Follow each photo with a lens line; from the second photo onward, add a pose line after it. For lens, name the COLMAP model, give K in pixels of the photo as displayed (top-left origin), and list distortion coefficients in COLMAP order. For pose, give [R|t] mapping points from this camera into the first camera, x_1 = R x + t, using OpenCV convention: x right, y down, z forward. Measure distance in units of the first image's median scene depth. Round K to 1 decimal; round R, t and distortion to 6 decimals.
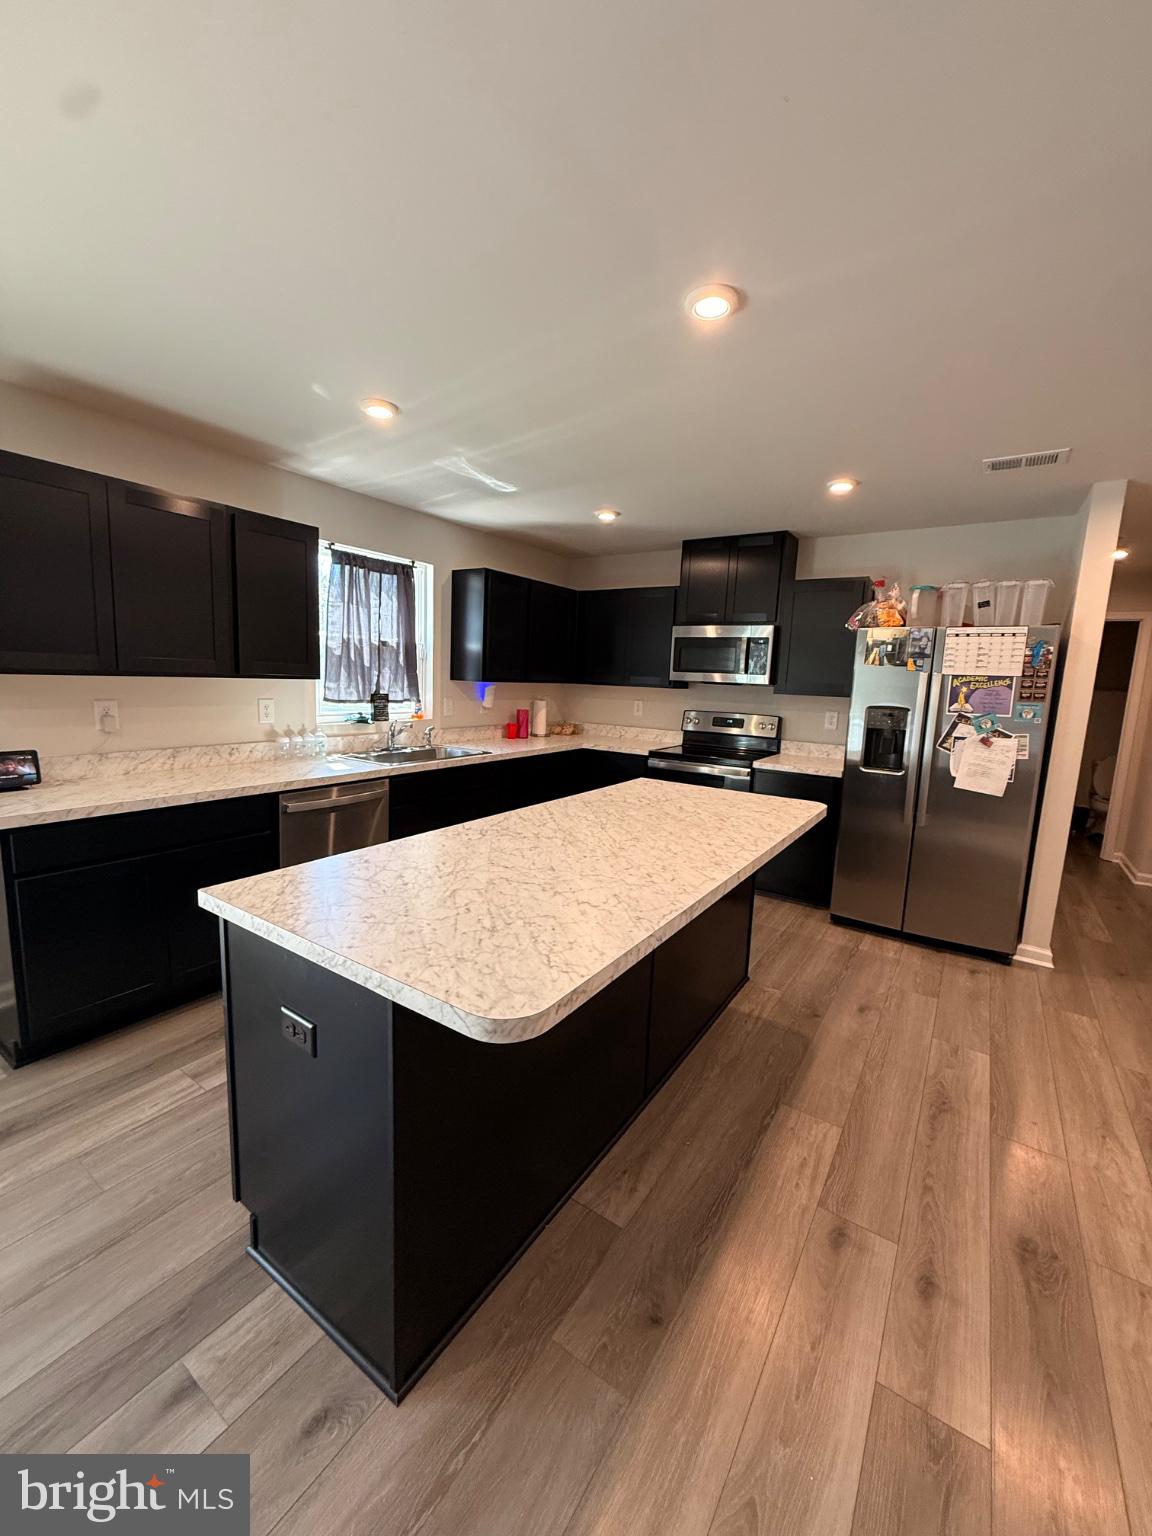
lens RADIAL K [[614.2, 0, 576.2], [0, 614.2, 766.8], [0, 0, 1]] dist [-0.001074, 0.000715]
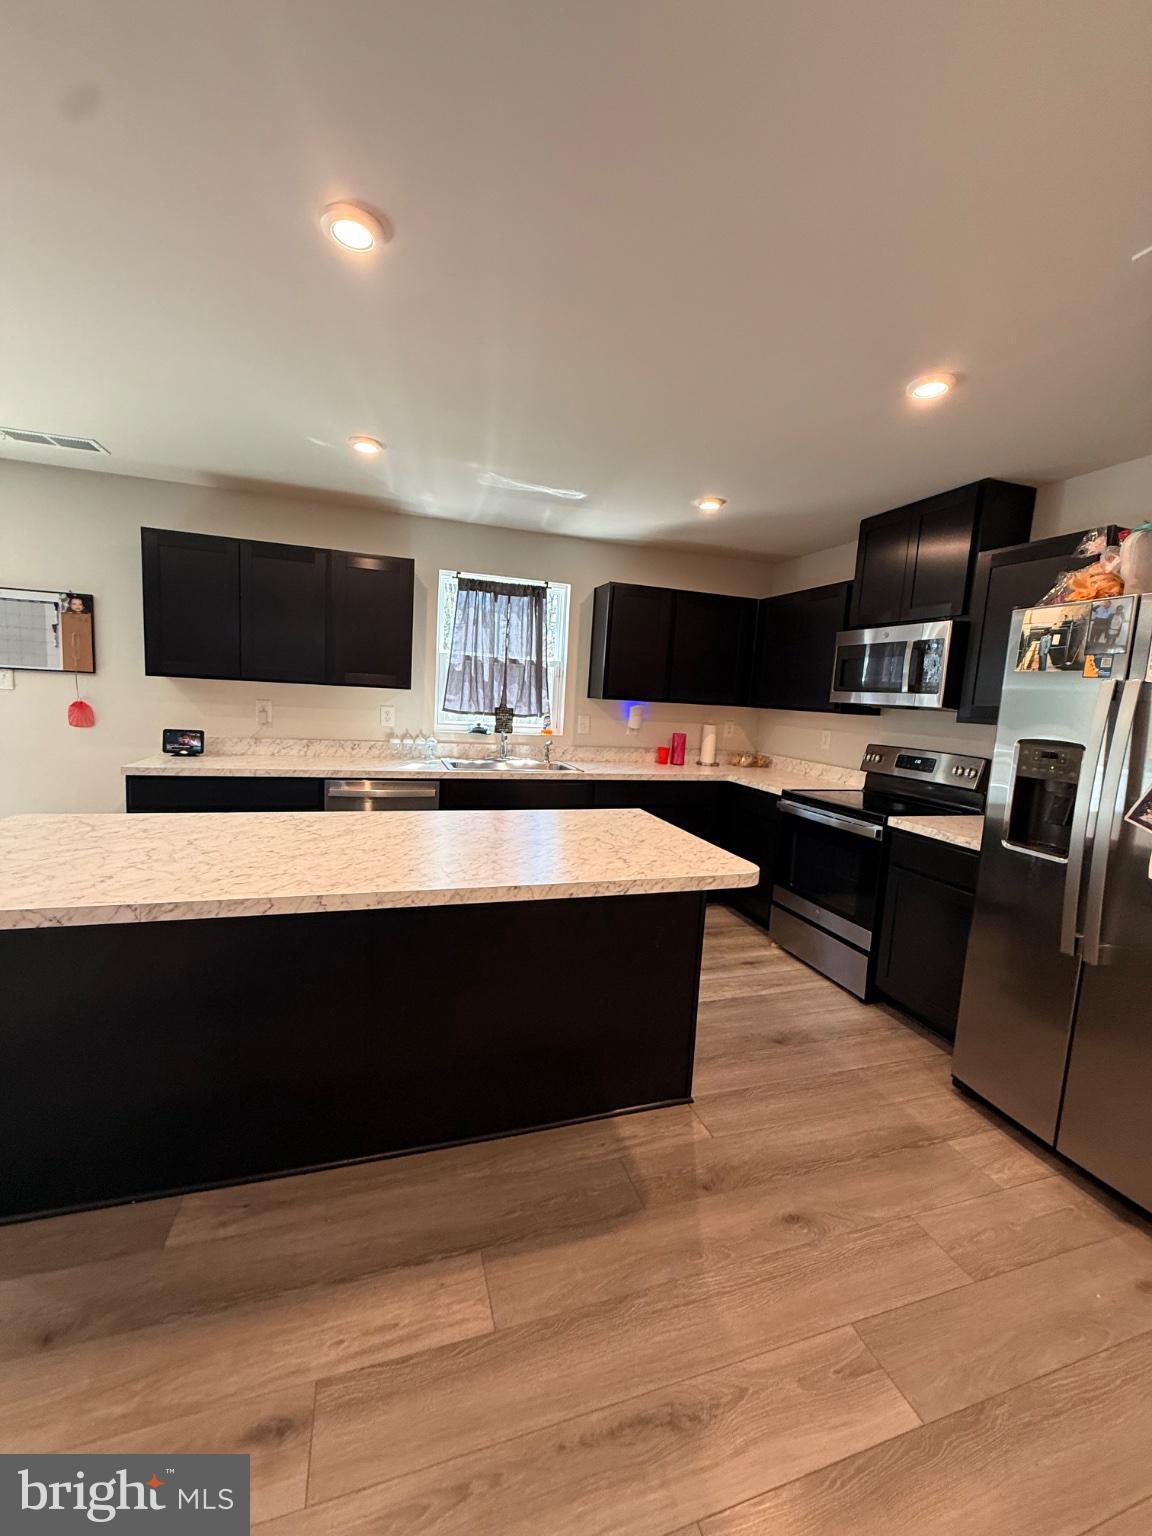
lens RADIAL K [[614.2, 0, 574.9], [0, 614.2, 765.8], [0, 0, 1]] dist [-0.001074, 0.000715]
pose [[0.784382, 0.078709, -0.615264, 0.509892], [-0.116692, 0.992930, -0.021744, -0.010874], [0.609202, 0.088852, 0.788022, 0.276994]]
